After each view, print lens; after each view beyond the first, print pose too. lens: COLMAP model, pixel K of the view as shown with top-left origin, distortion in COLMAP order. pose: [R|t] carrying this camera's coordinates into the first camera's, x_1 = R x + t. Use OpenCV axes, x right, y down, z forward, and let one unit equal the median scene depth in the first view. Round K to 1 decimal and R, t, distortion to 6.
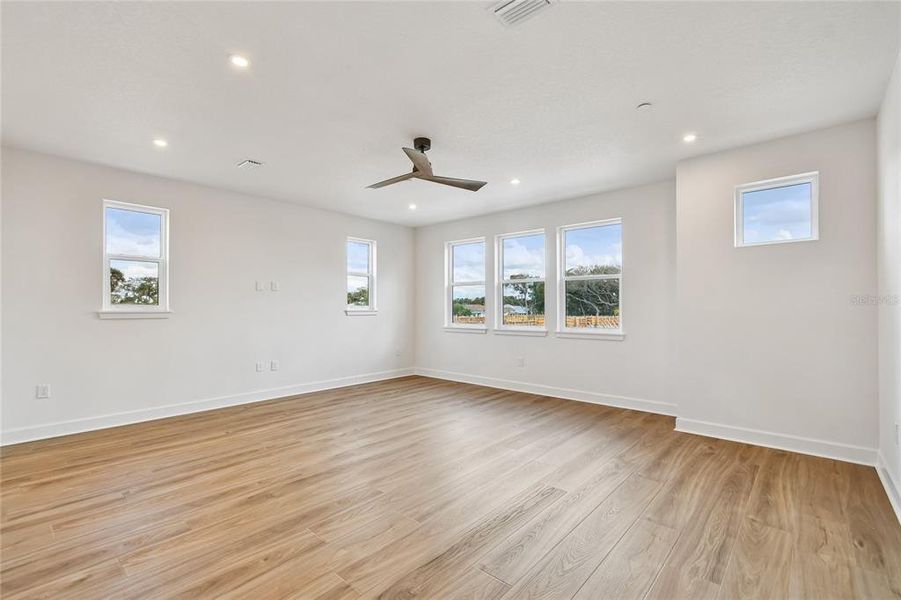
lens RADIAL K [[400.6, 0, 450.6], [0, 400.6, 306.2], [0, 0, 1]] dist [0.005475, 0.000399]
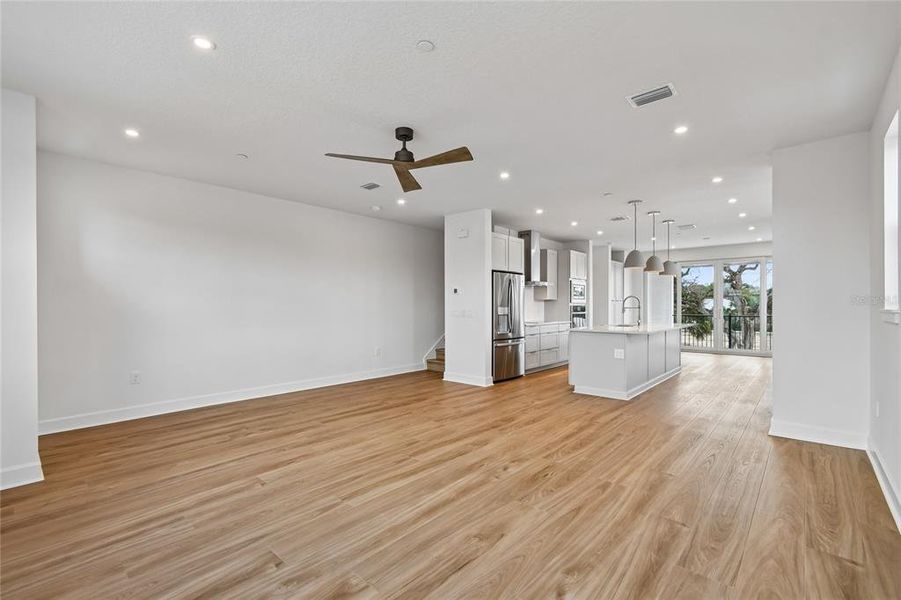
lens RADIAL K [[400.6, 0, 452.9], [0, 400.6, 302.5], [0, 0, 1]] dist [0.005475, 0.000399]
pose [[-0.999947, 0.002378, -0.009998, -0.195175], [0.002504, 0.999917, -0.012657, 0.012804], [0.009967, -0.012681, -0.999870, 2.187823]]
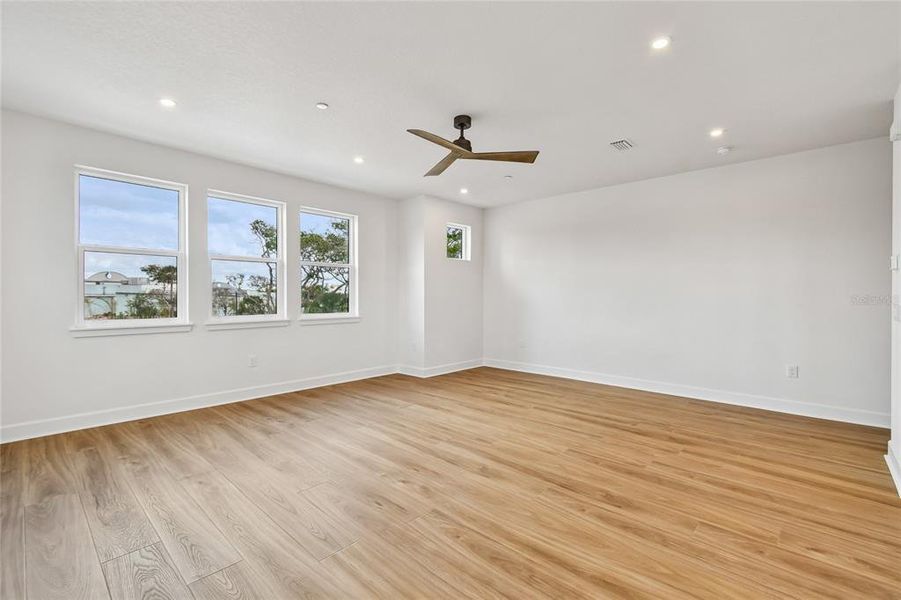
lens RADIAL K [[400.6, 0, 449.2], [0, 400.6, 296.5], [0, 0, 1]] dist [0.005475, 0.000399]
pose [[0.017001, -0.001181, 0.999855, -1.152174], [-0.008541, 0.999963, 0.001326, 0.011968], [-0.999819, -0.008563, 0.016991, 1.130051]]
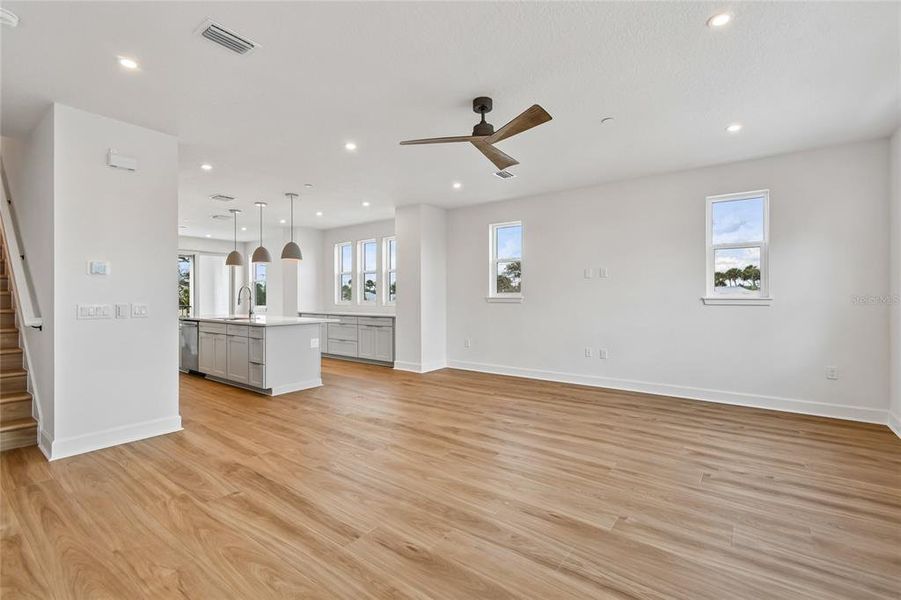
lens RADIAL K [[400.6, 0, 453.5], [0, 400.6, 299.4], [0, 0, 1]] dist [0.005475, 0.000399]
pose [[0.089956, 0.009708, -0.995898, 0.871083], [0.007384, 0.999919, 0.010414, 0.004518], [0.995918, -0.008291, 0.089877, 0.957494]]
